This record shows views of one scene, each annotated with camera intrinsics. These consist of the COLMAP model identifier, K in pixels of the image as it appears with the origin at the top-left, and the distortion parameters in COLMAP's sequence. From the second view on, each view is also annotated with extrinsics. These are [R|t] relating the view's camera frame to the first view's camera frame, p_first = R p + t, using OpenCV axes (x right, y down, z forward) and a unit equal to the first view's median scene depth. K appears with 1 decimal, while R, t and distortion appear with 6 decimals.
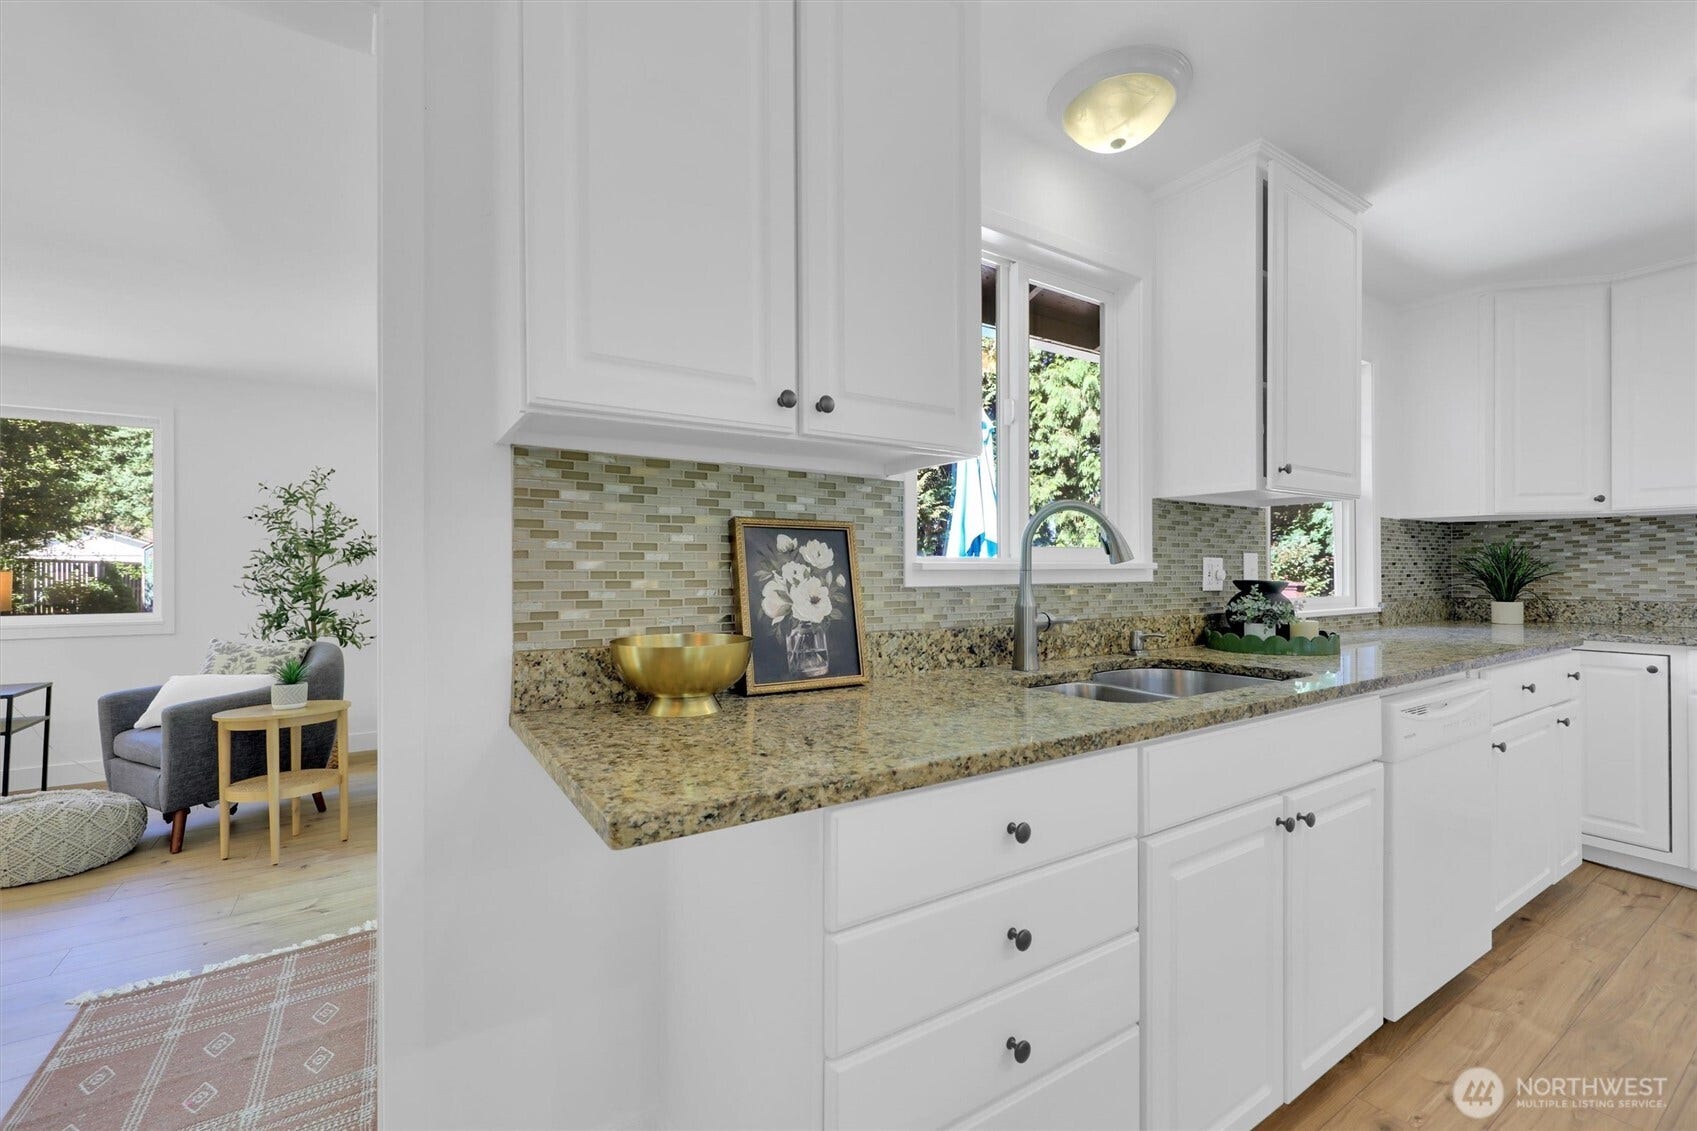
lens RADIAL K [[715.7, 0, 852.8], [0, 715.7, 563.6], [0, 0, 1]] dist [0.013808, -0.006135]
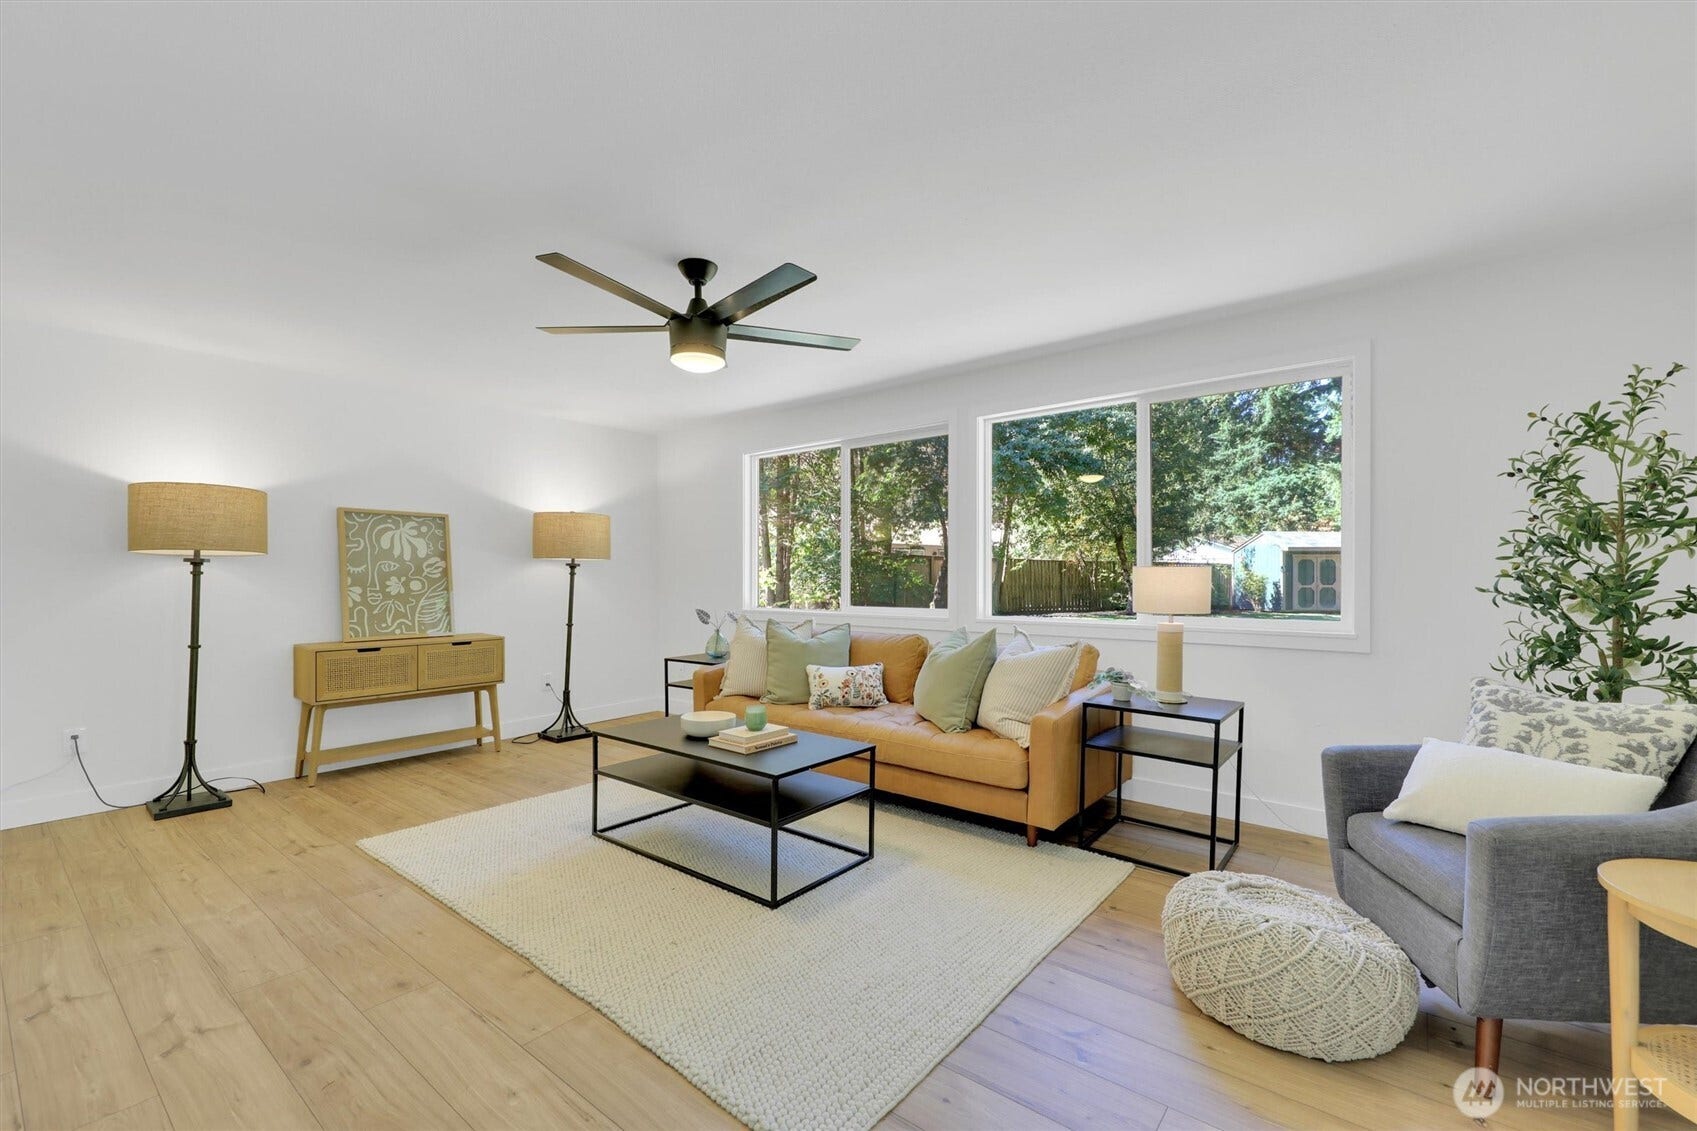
lens RADIAL K [[721.6, 0, 852.0], [0, 721.6, 582.1], [0, 0, 1]] dist [0.011048, -0.006014]
pose [[0.314215, 0.013776, -0.949252, -0.496706], [0.009797, 0.999794, 0.017752, 0.009734], [0.949301, -0.014878, 0.314015, 0.337216]]
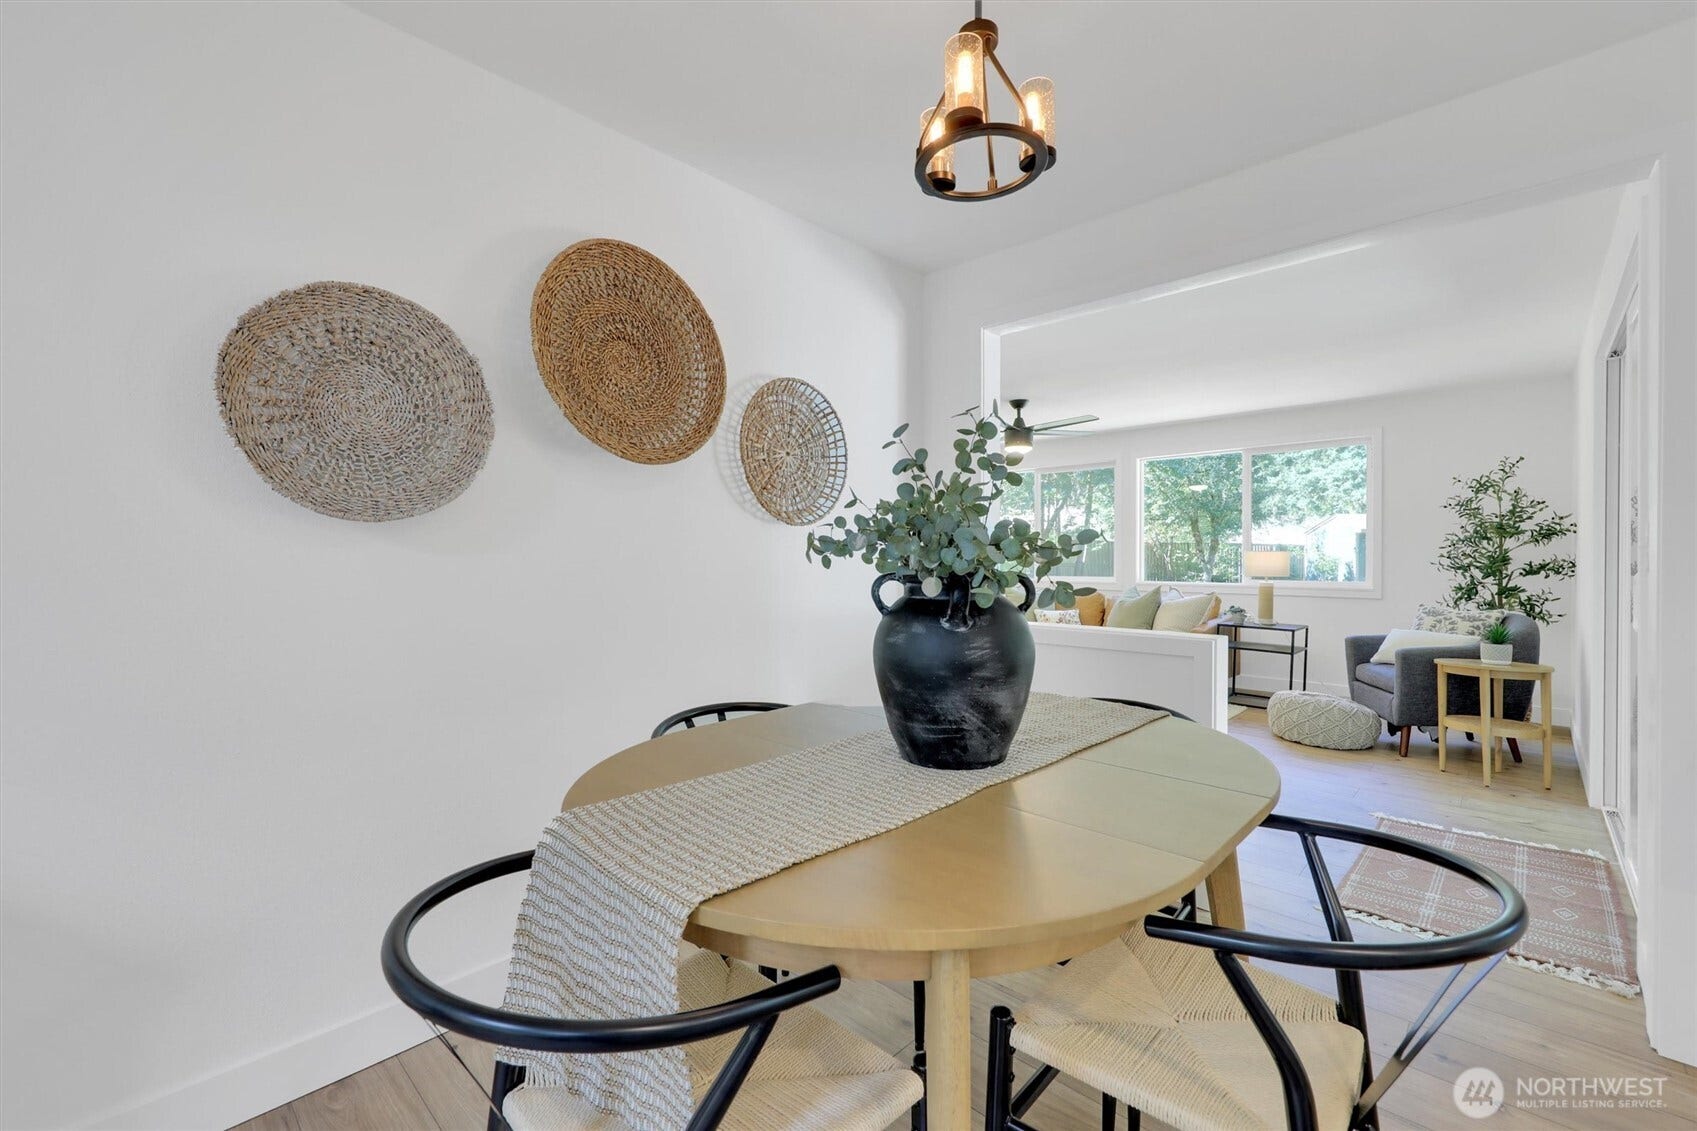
lens RADIAL K [[710.2, 0, 848.5], [0, 710.2, 565.5], [0, 0, 1]] dist [0.015155, -0.006151]
pose [[0.232226, 0.017629, -0.972502, 0.113257], [0.011001, 0.999724, 0.020749, -0.001384], [0.972600, -0.015517, 0.231968, -0.286401]]
